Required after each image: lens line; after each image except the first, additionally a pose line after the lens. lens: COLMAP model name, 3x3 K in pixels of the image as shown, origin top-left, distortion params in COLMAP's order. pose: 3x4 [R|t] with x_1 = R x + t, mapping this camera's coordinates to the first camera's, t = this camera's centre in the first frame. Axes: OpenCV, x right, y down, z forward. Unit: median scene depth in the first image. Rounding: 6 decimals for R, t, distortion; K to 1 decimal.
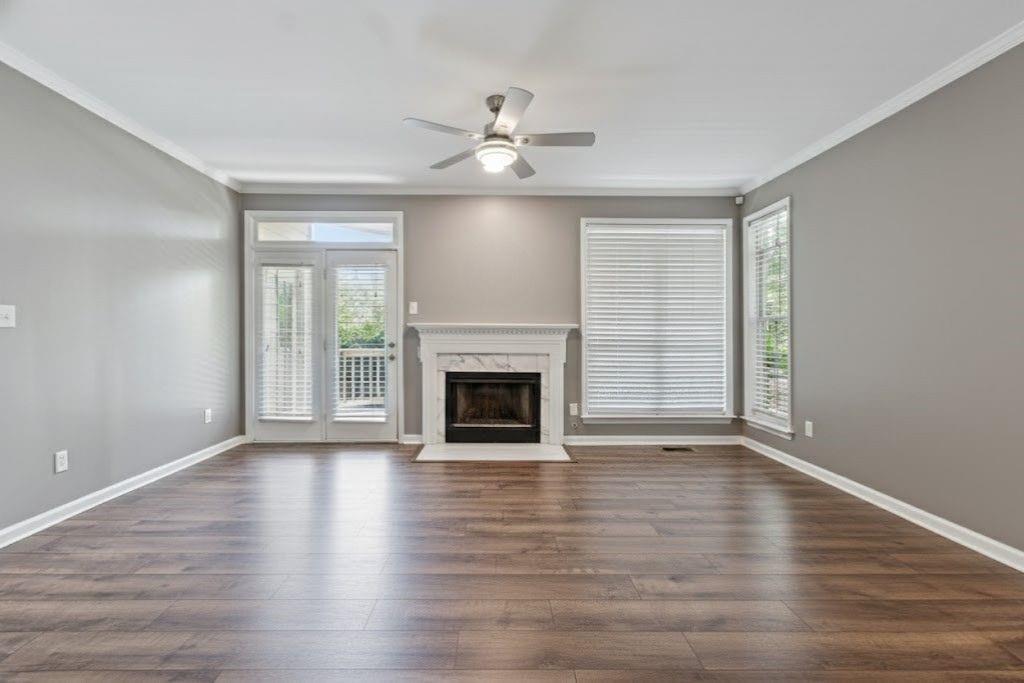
lens RADIAL K [[434.0, 0, 510.2], [0, 434.0, 337.2], [0, 0, 1]] dist [-0.005020, 0.001326]
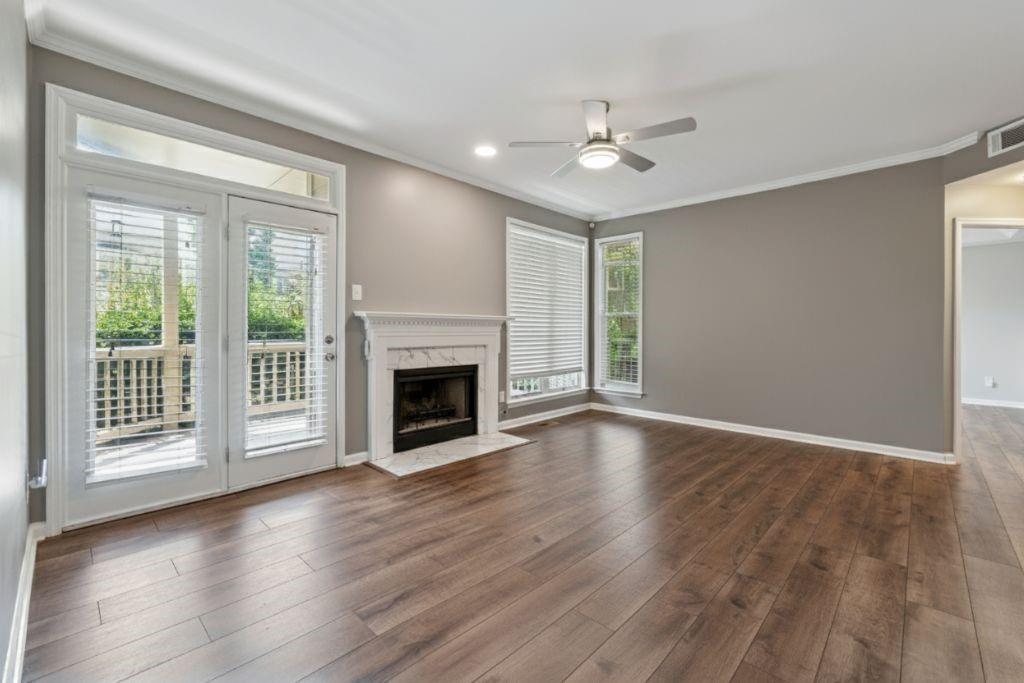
lens RADIAL K [[434.0, 0, 511.9], [0, 434.0, 336.3], [0, 0, 1]] dist [-0.005020, 0.001326]
pose [[0.694409, -0.014481, 0.719435, -0.596838], [0.002334, 0.999838, 0.017872, -0.000525], [-0.719577, -0.010732, 0.694330, 0.249010]]
